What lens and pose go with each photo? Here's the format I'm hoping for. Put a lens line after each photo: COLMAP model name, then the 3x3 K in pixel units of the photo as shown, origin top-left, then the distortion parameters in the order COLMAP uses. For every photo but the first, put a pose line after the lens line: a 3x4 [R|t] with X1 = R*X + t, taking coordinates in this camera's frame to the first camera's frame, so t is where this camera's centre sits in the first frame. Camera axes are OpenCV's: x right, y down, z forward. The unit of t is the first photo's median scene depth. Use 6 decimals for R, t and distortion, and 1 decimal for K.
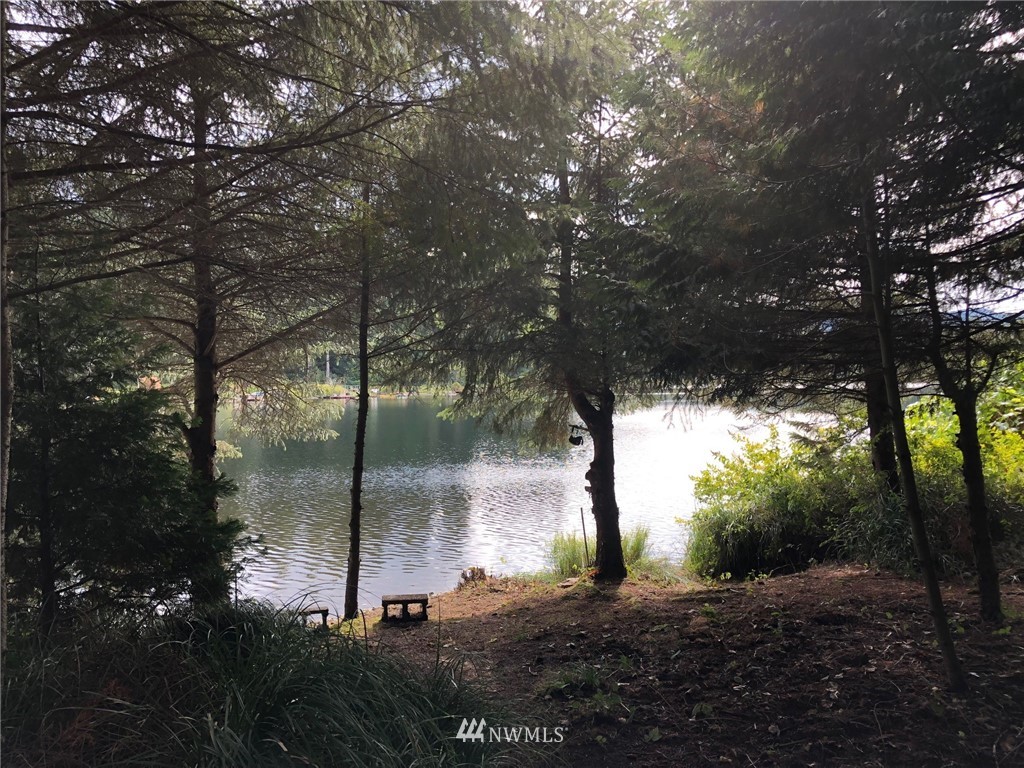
lens RADIAL K [[834.4, 0, 515.2], [0, 834.4, 381.9], [0, 0, 1]] dist [0.040330, -0.001168]
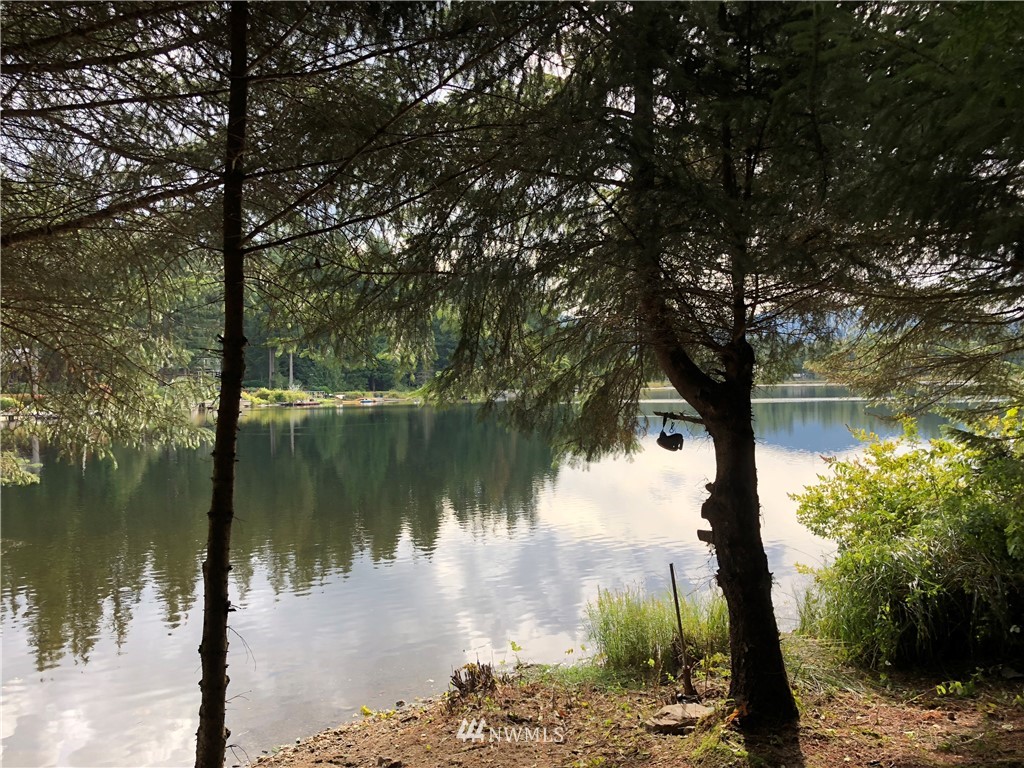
lens RADIAL K [[834.4, 0, 515.2], [0, 834.4, 381.9], [0, 0, 1]] dist [0.040330, -0.001168]
pose [[0.999197, -0.013167, 0.037835, -0.044370], [0.013400, 0.999893, -0.005916, 0.033616], [-0.037753, 0.006419, 0.999266, 0.465111]]
